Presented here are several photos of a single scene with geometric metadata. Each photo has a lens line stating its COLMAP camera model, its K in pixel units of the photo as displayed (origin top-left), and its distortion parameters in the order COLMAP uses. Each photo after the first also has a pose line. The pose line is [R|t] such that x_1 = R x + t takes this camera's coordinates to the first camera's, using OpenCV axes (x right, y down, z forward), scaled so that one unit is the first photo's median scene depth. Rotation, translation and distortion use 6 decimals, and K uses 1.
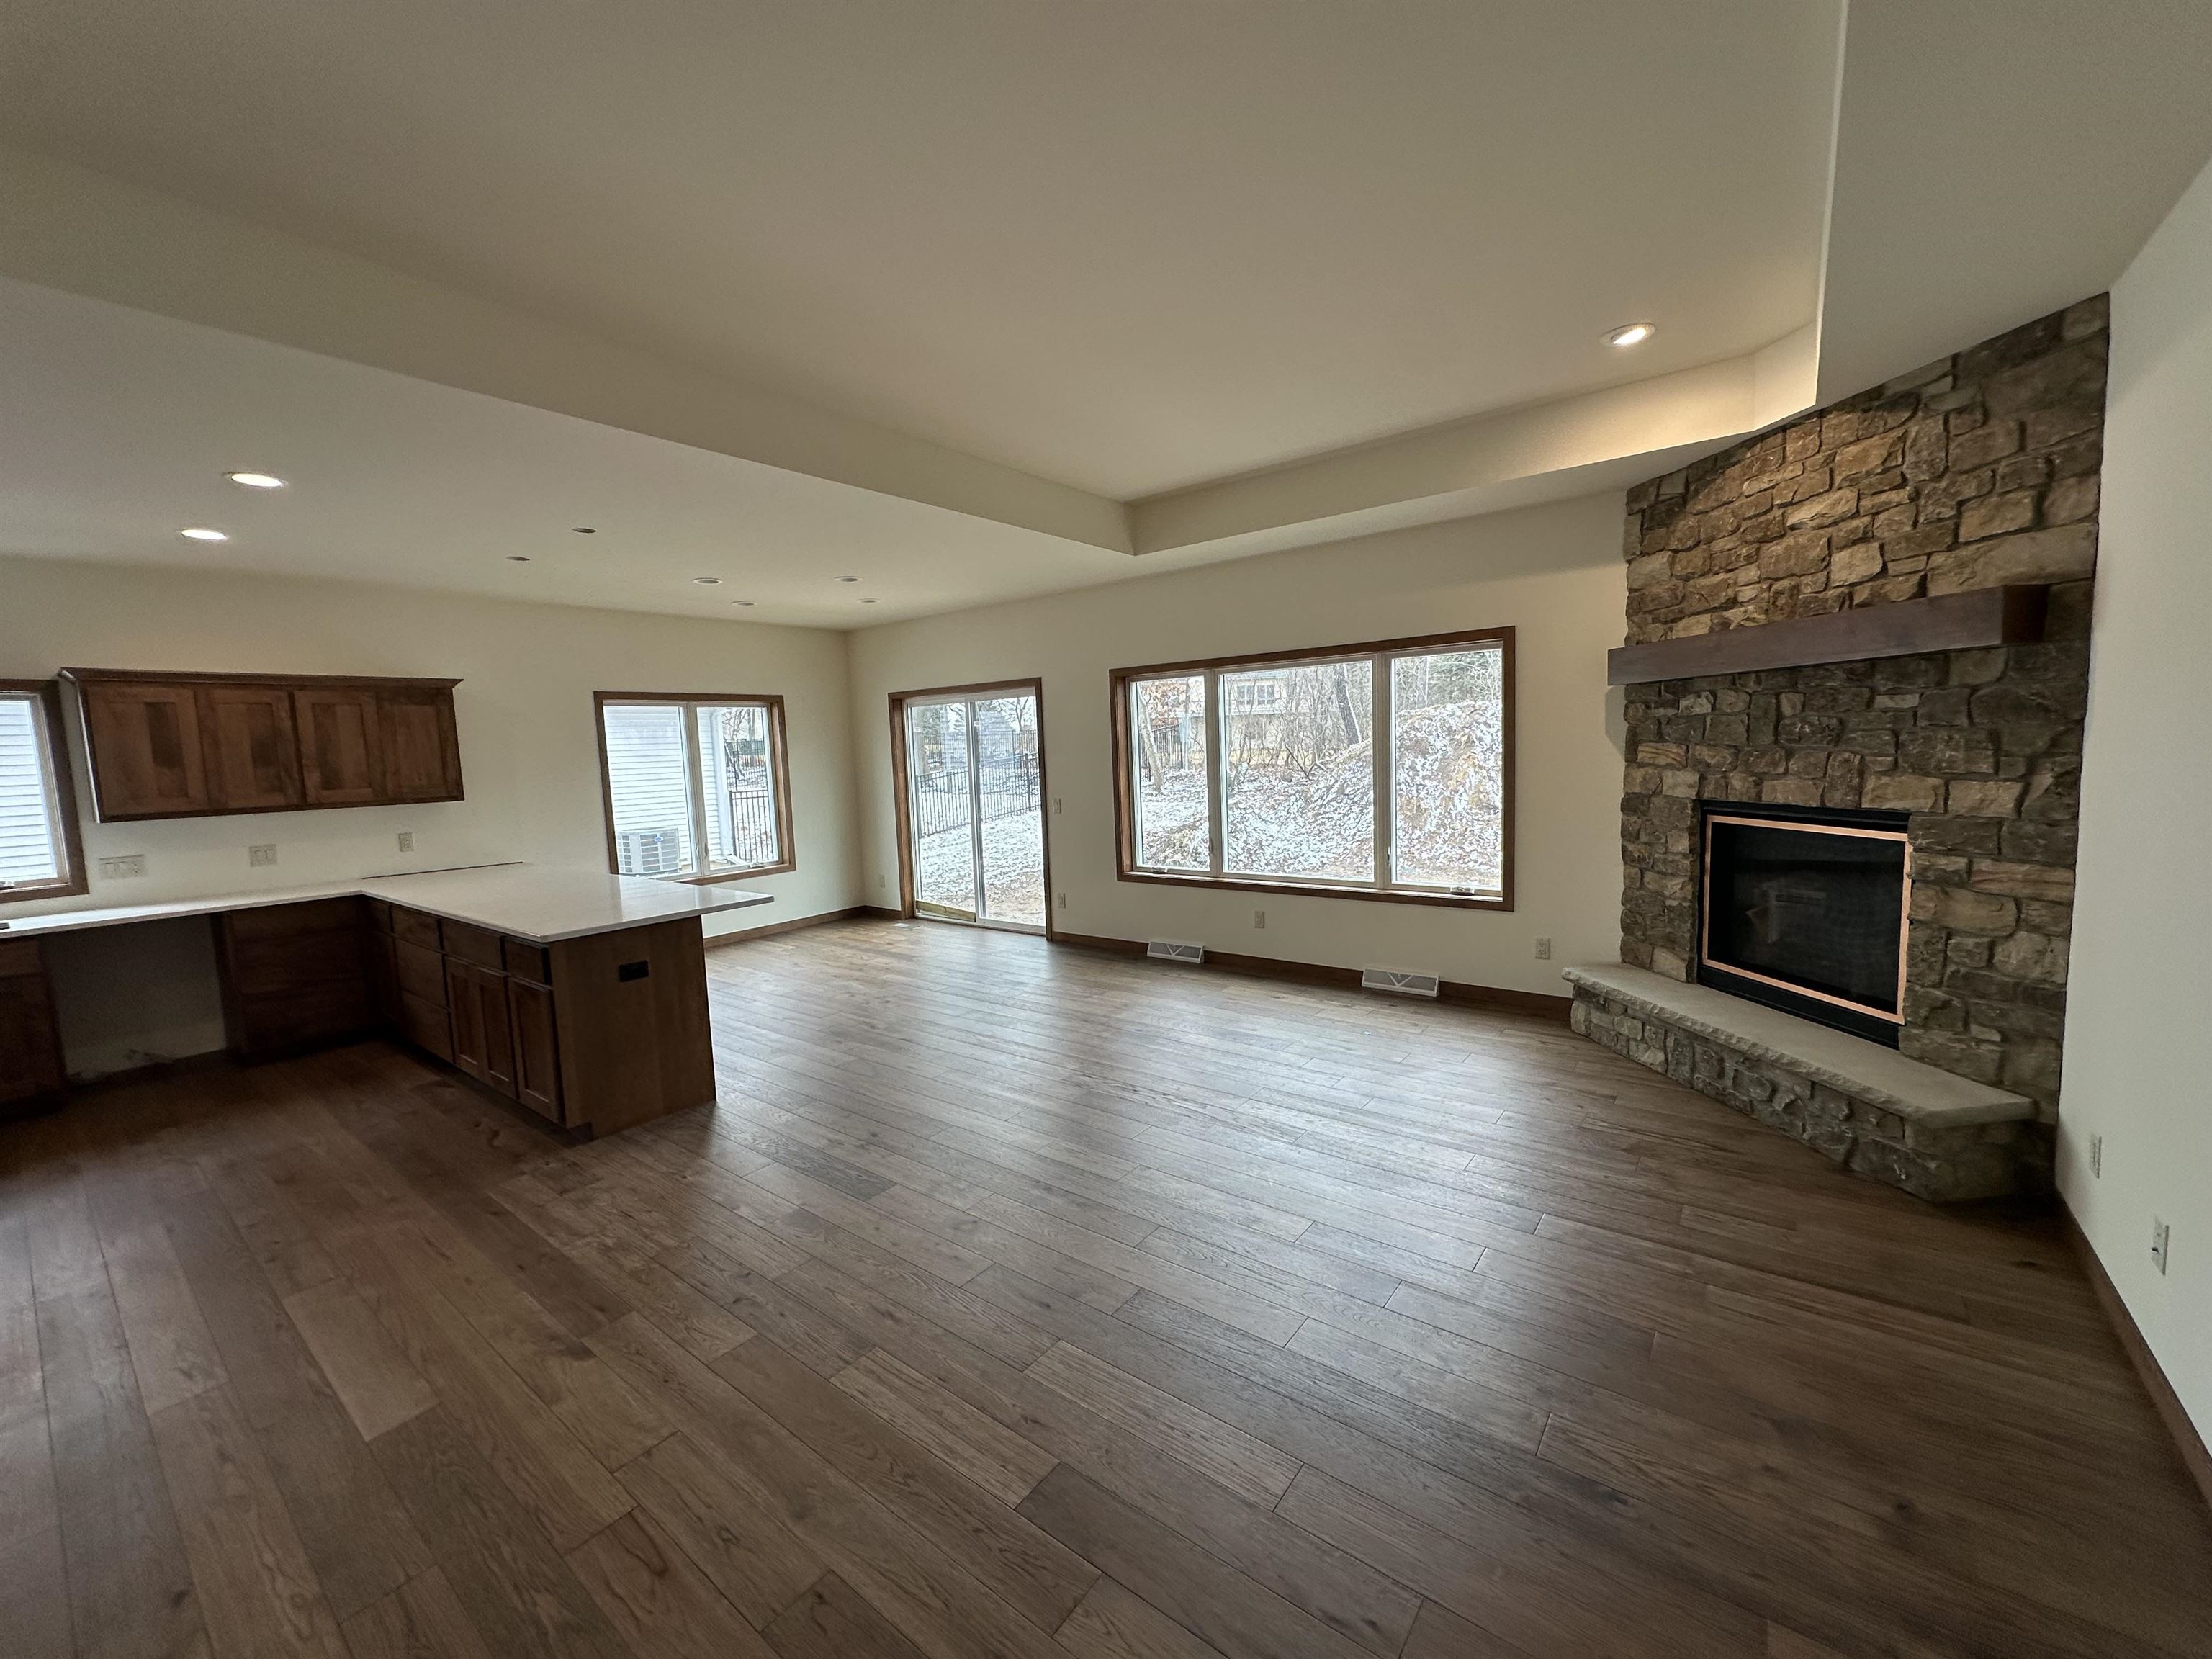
lens RADIAL K [[878.2, 0, 1107.9], [0, 878.2, 826.6], [0, 0, 1]] dist [0.002596, 0.000193]
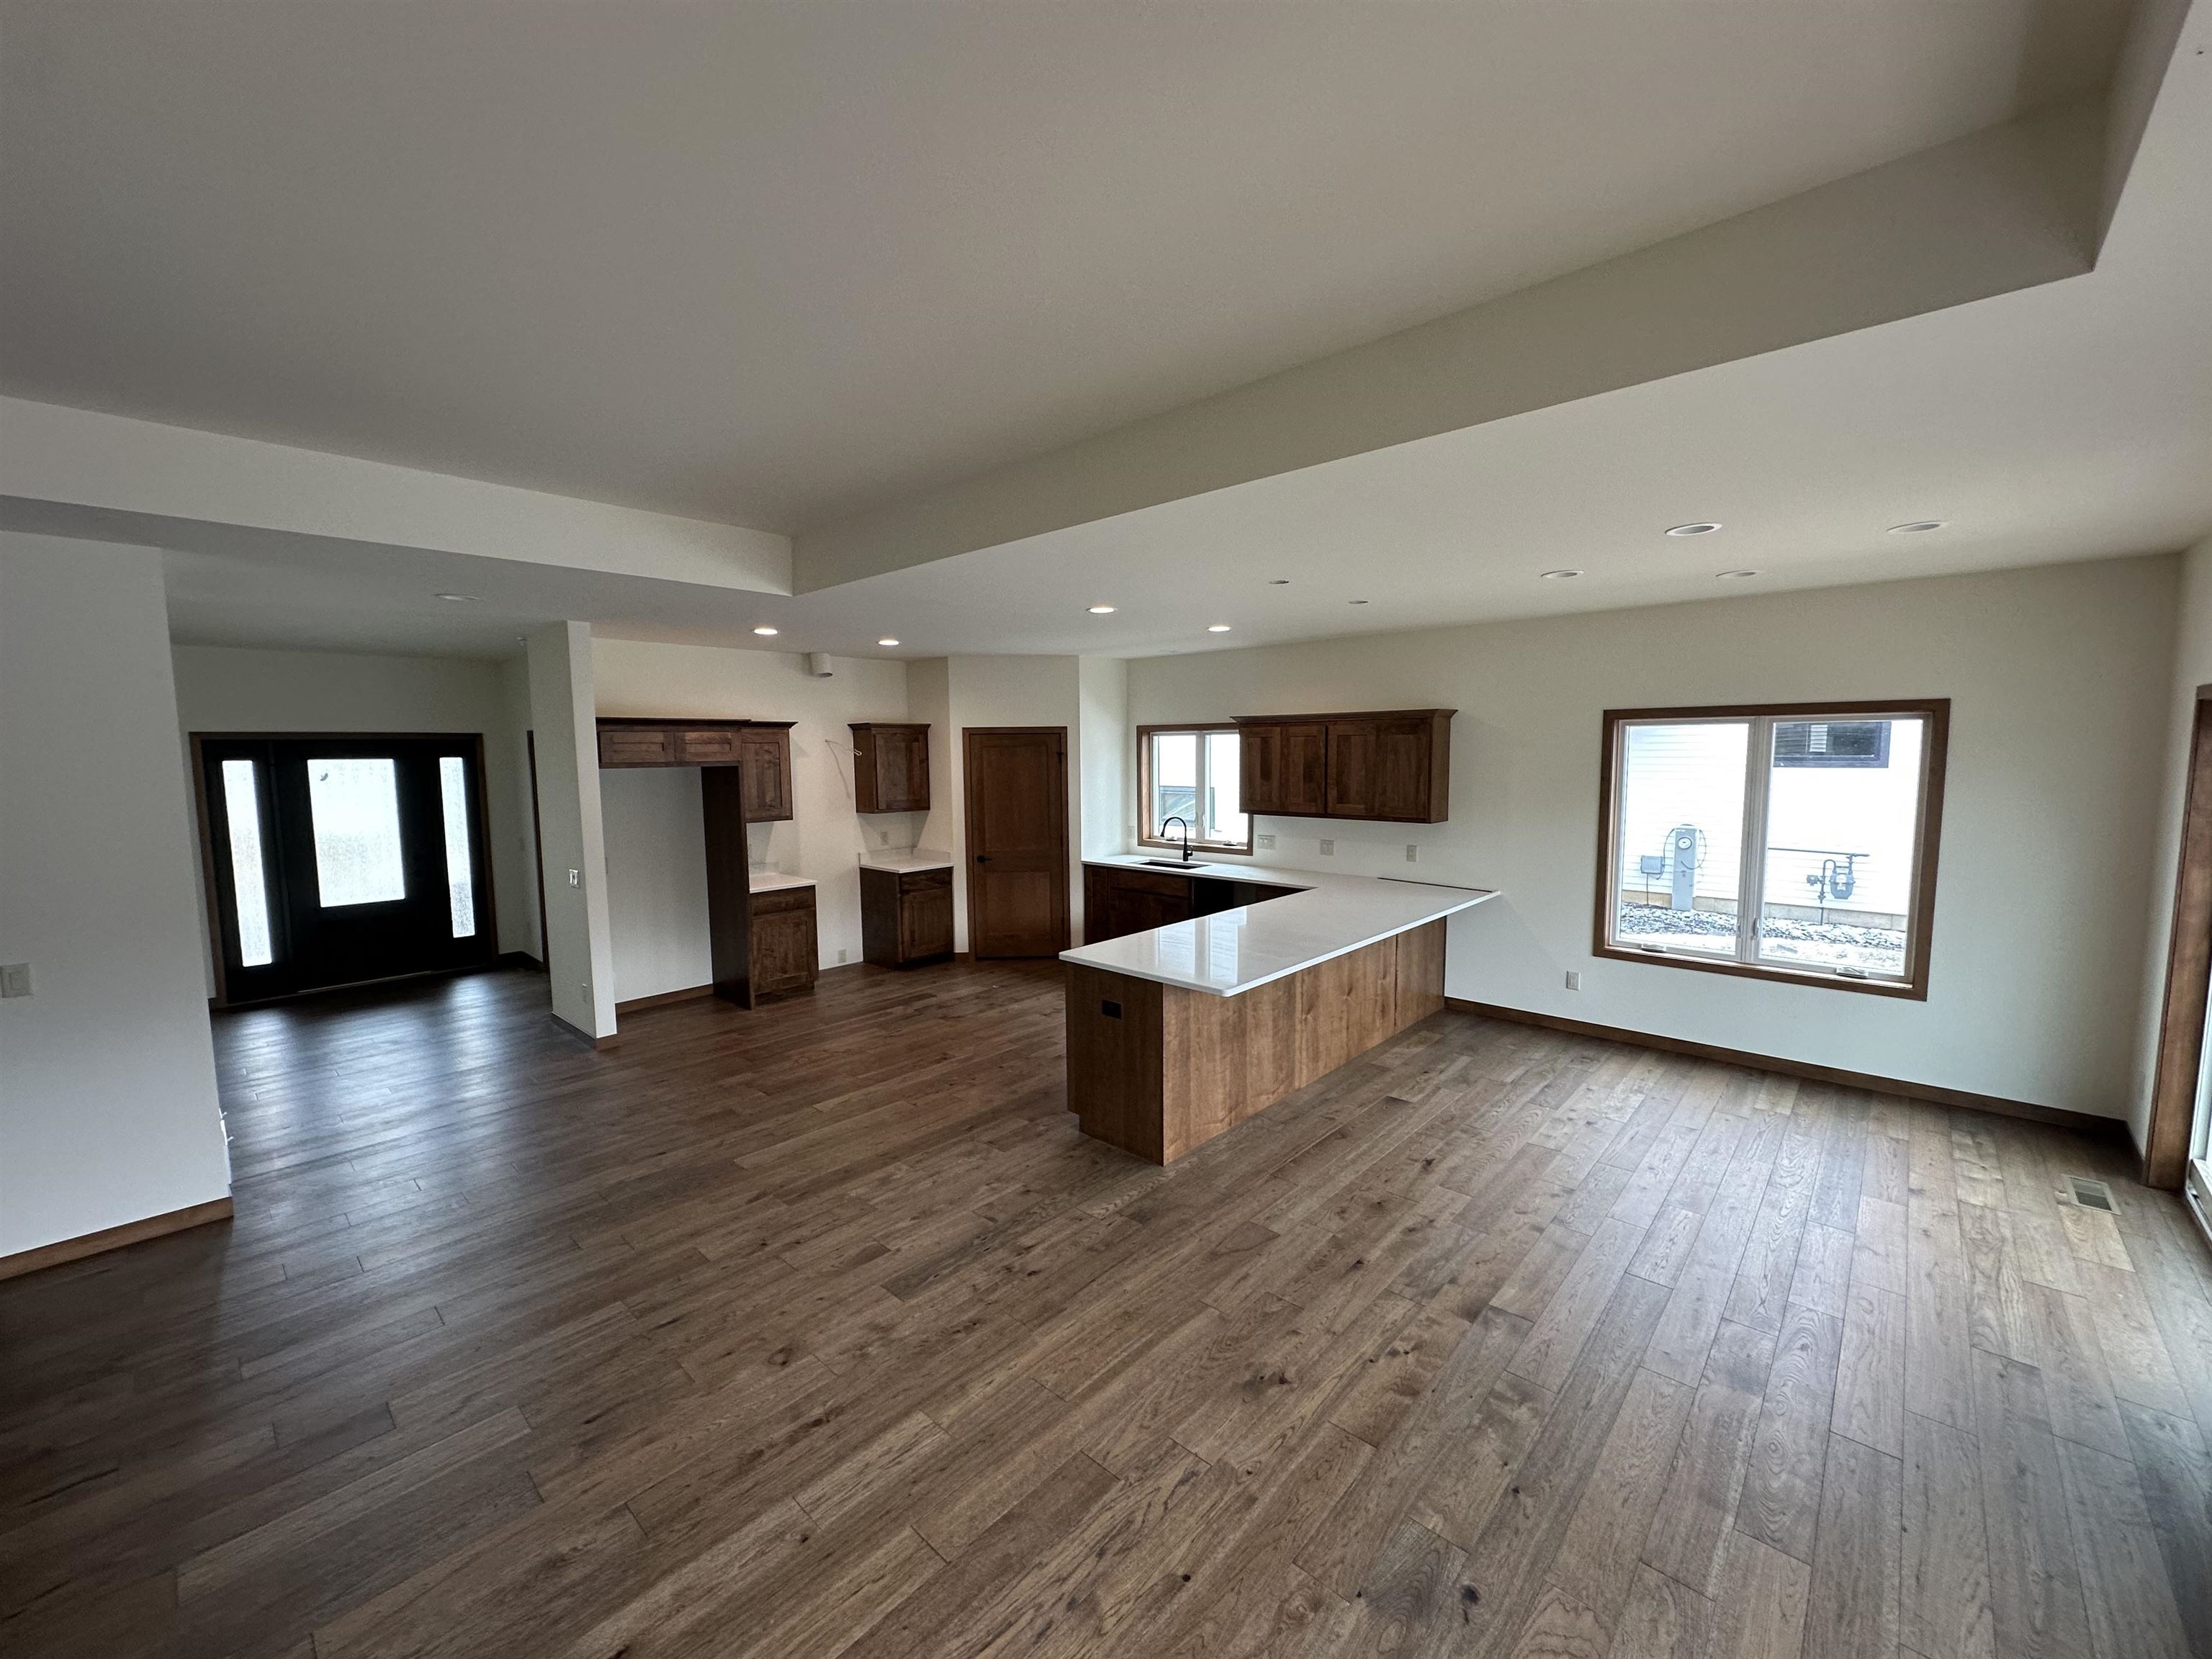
lens RADIAL K [[878.2, 0, 1107.9], [0, 878.2, 826.6], [0, 0, 1]] dist [0.002596, 0.000193]
pose [[-0.080142, 0.132345, -0.987959, 0.411685], [-0.079679, 0.987124, 0.138697, -0.169728], [0.993594, 0.089835, -0.068565, 0.821160]]
